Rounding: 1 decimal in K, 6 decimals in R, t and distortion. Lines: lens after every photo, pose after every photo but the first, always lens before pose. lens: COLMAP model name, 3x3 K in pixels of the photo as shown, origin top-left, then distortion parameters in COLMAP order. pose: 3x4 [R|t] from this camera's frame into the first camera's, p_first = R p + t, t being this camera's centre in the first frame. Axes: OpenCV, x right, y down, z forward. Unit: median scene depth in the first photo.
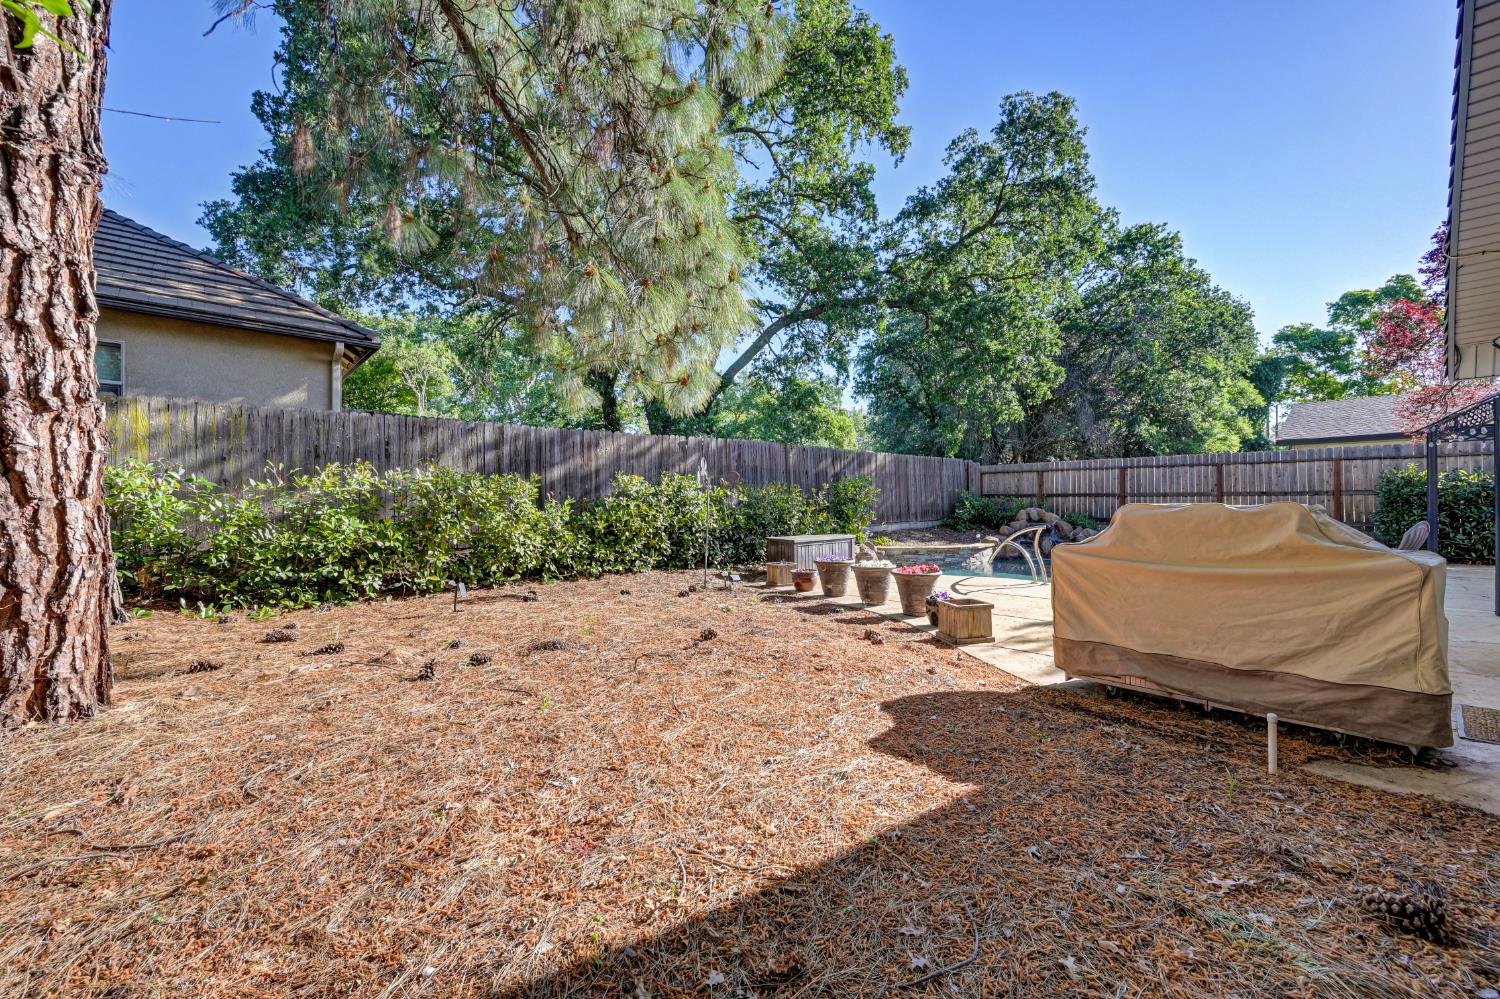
lens RADIAL K [[595.7, 0, 762.4], [0, 595.7, 501.8], [0, 0, 1]] dist [-0.001763, -0.000056]
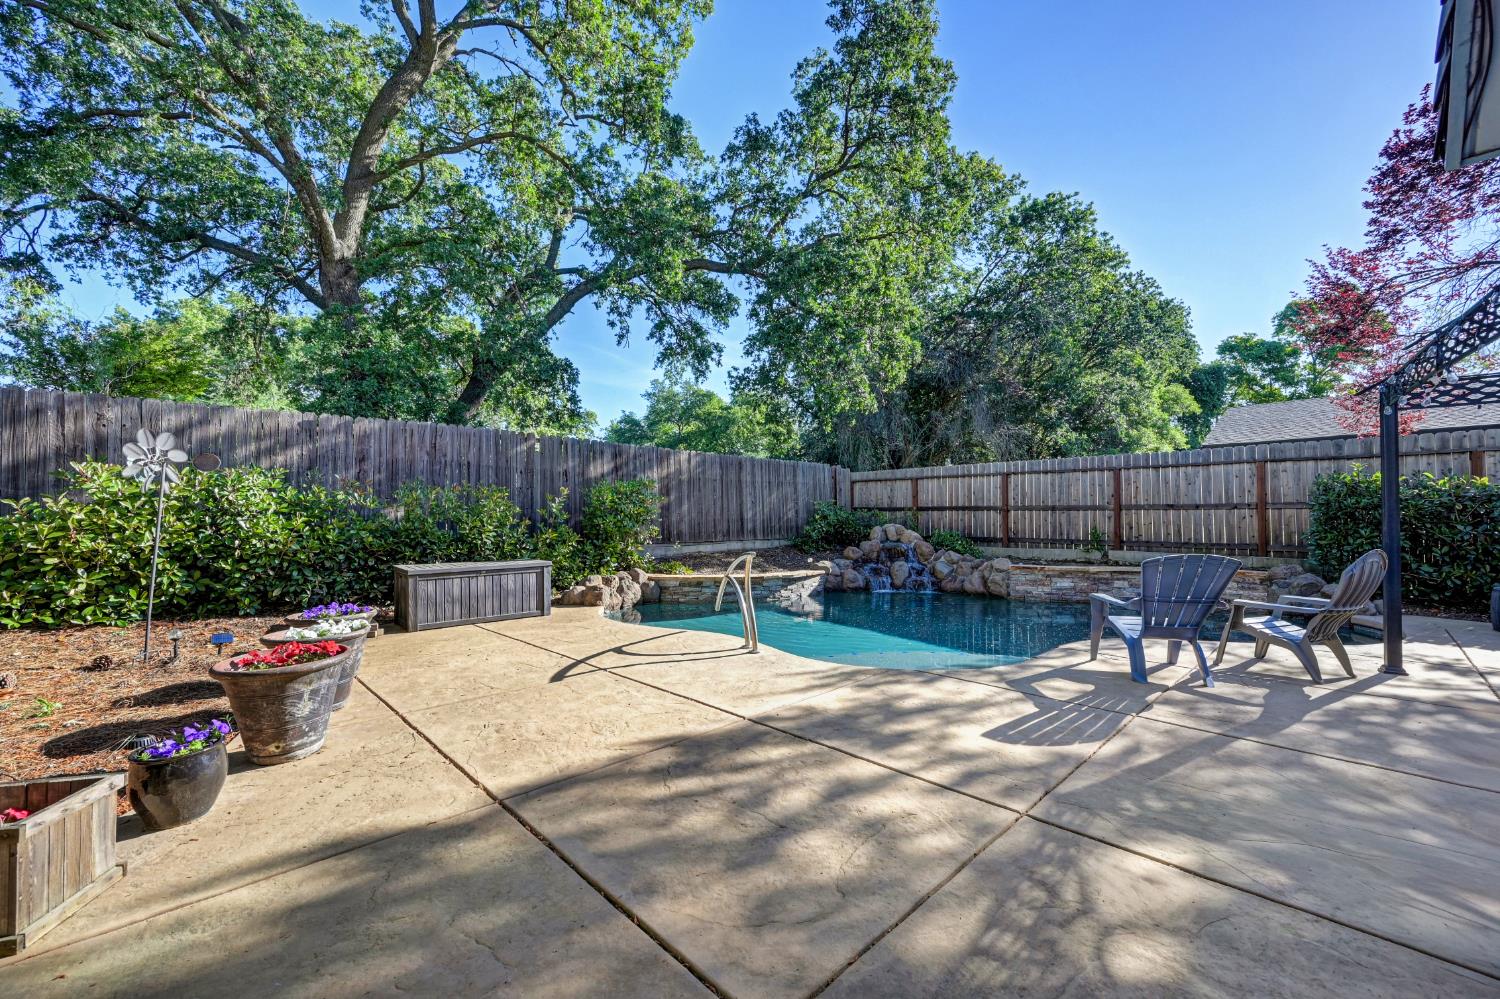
lens RADIAL K [[595.7, 0, 754.9], [0, 595.7, 505.2], [0, 0, 1]] dist [-0.001763, -0.000056]
pose [[0.999370, 0.008039, 0.034562, 0.227930], [-0.007269, 0.999724, -0.022357, 0.003904], [-0.034732, 0.022091, 0.999152, 0.206453]]
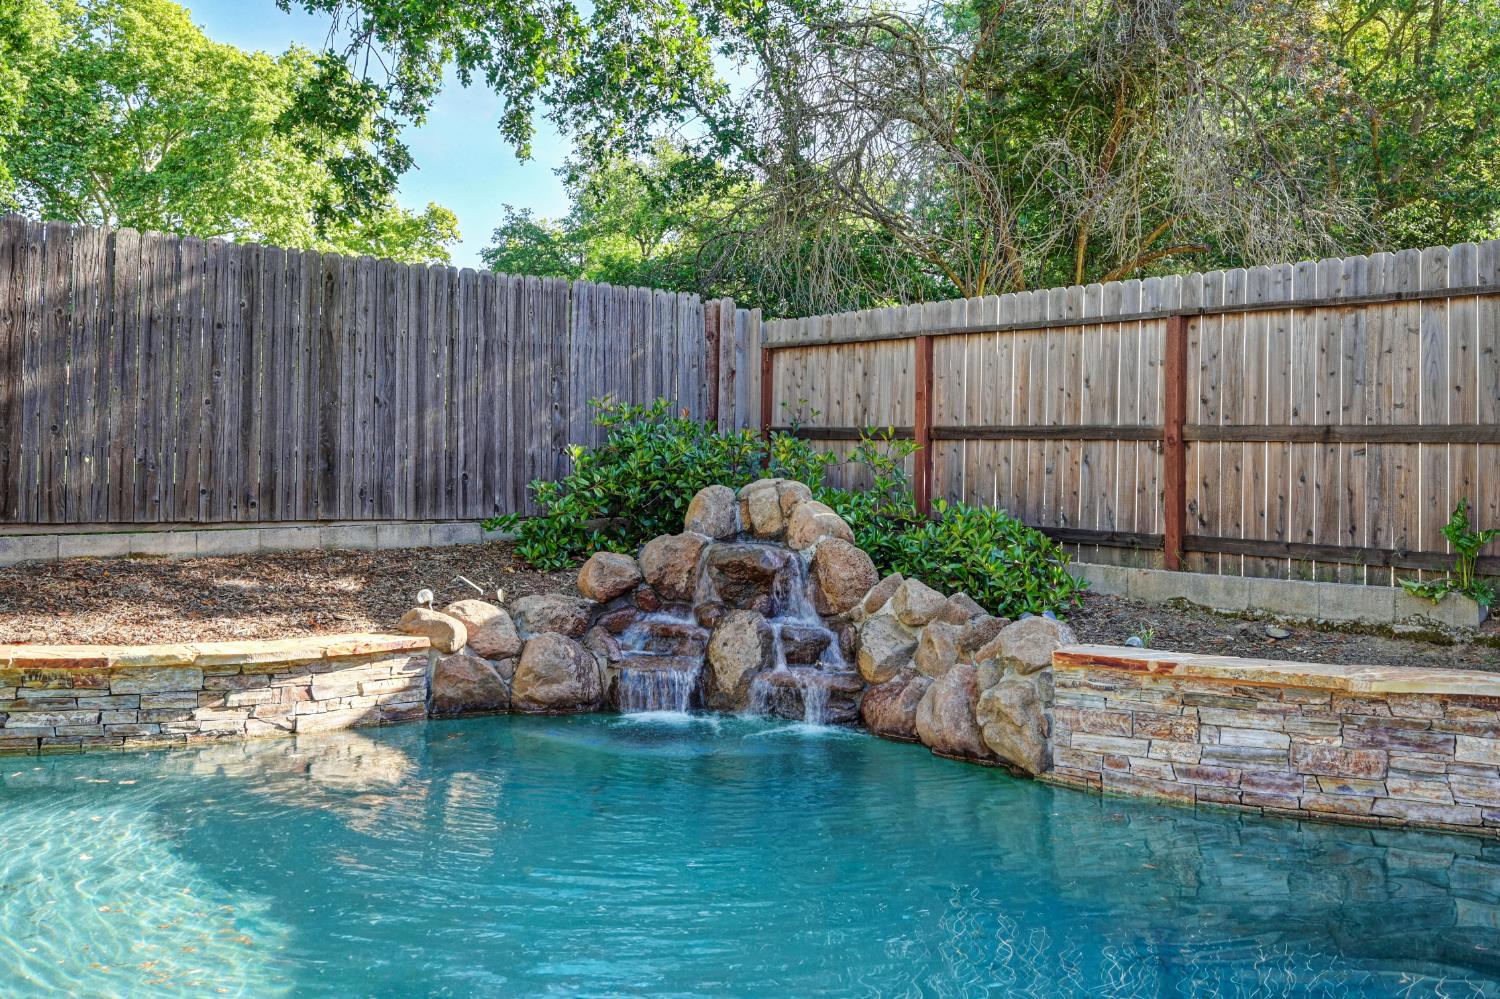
lens RADIAL K [[1350.8, 0, 752.7], [0, 1350.8, 430.2], [0, 0, 1]] dist [-0.006051, 0.002290]
pose [[0.997310, 0.026527, -0.068332, 0.442937], [-0.028411, 0.999238, -0.026748, 0.004864], [0.067571, 0.028617, 0.997304, 0.438322]]
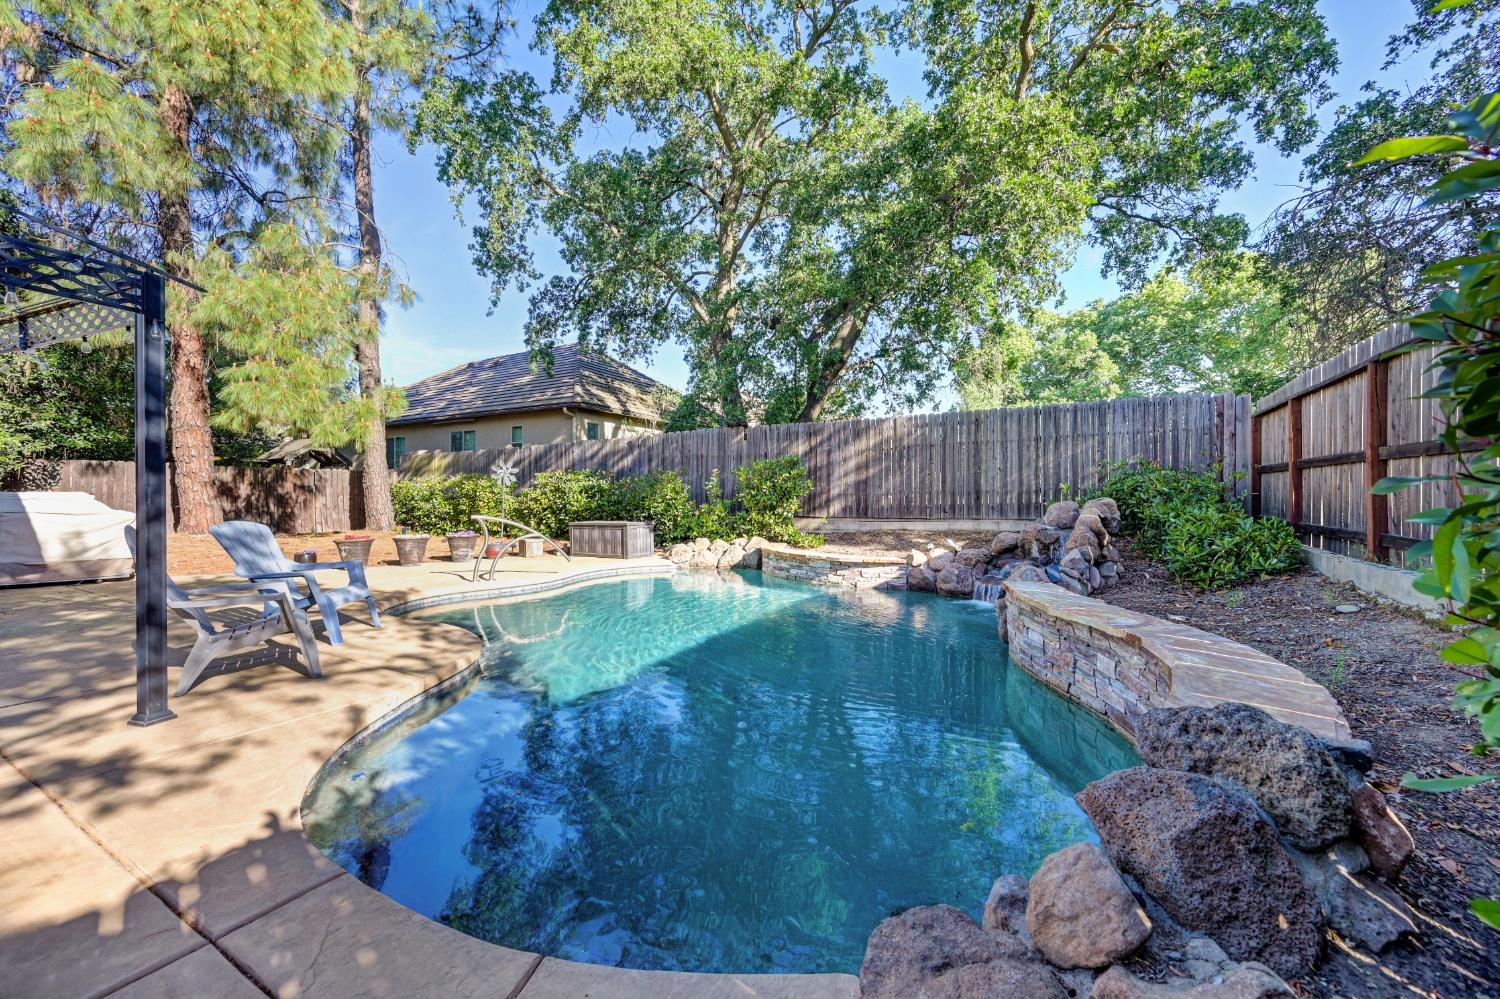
lens RADIAL K [[595.7, 0, 746.5], [0, 595.7, 498.5], [0, 0, 1]] dist [-0.001763, -0.000056]
pose [[0.298721, 0.006573, -0.954318, 0.731349], [0.004233, 0.999957, 0.008212, 0.005515], [0.954331, -0.006493, 0.298681, 0.572511]]
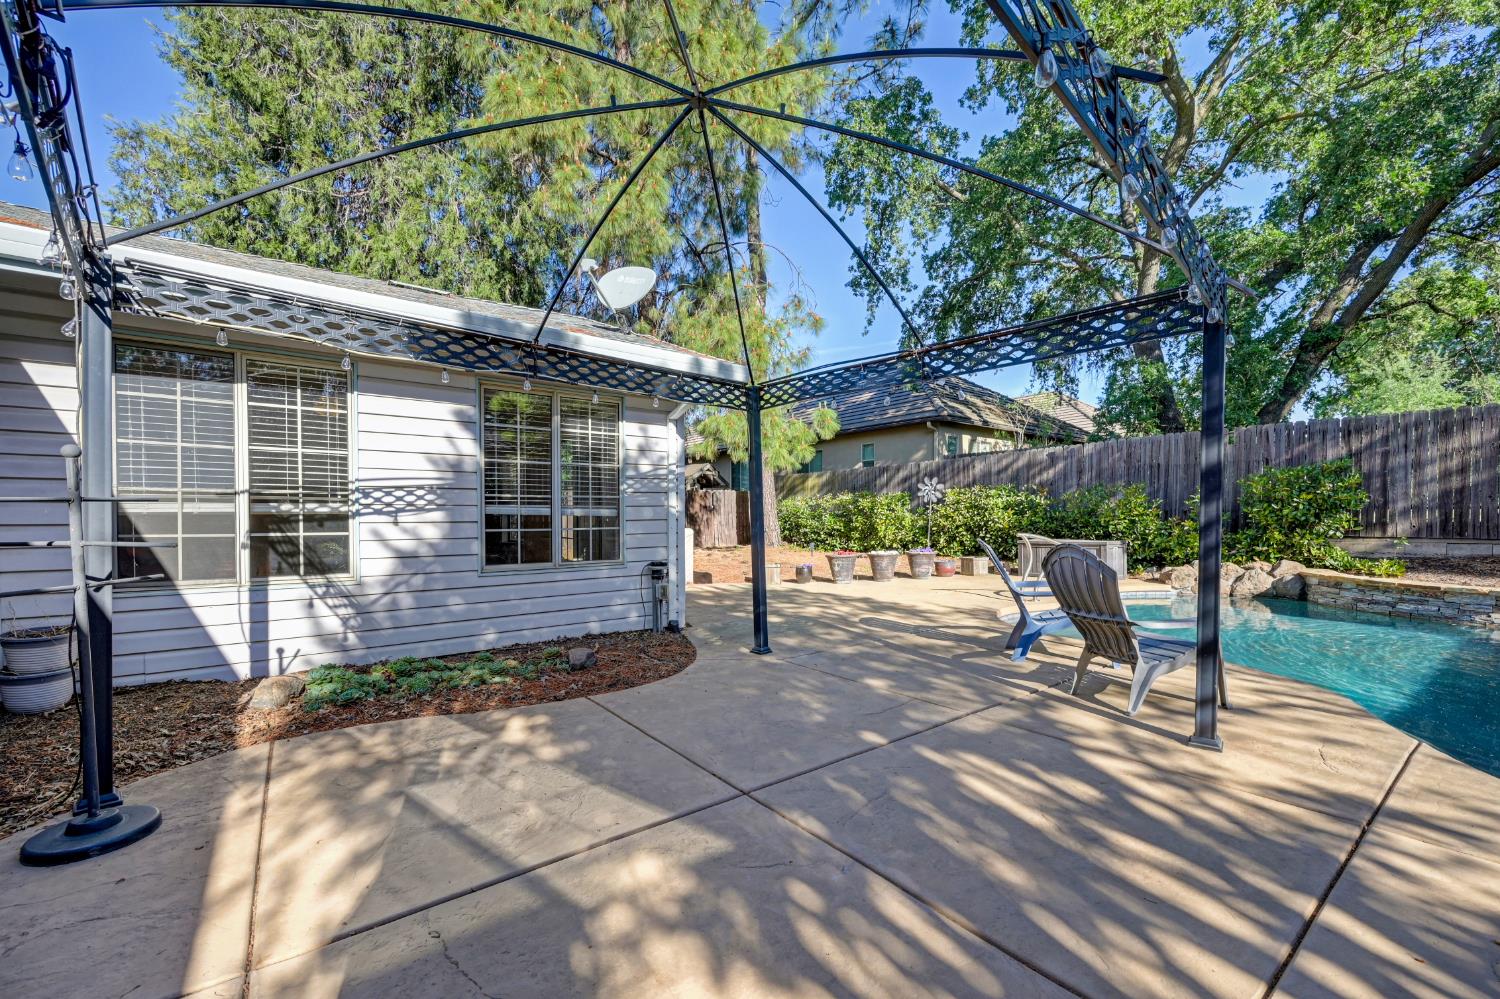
lens RADIAL K [[595.7, 0, 750.2], [0, 595.7, 538.8], [0, 0, 1]] dist [-0.001763, -0.000056]
pose [[-0.082142, 0.046104, -0.995554, 0.688214], [0.013821, 0.998886, 0.045118, 0.002412], [0.996525, -0.010053, -0.082688, 0.347516]]
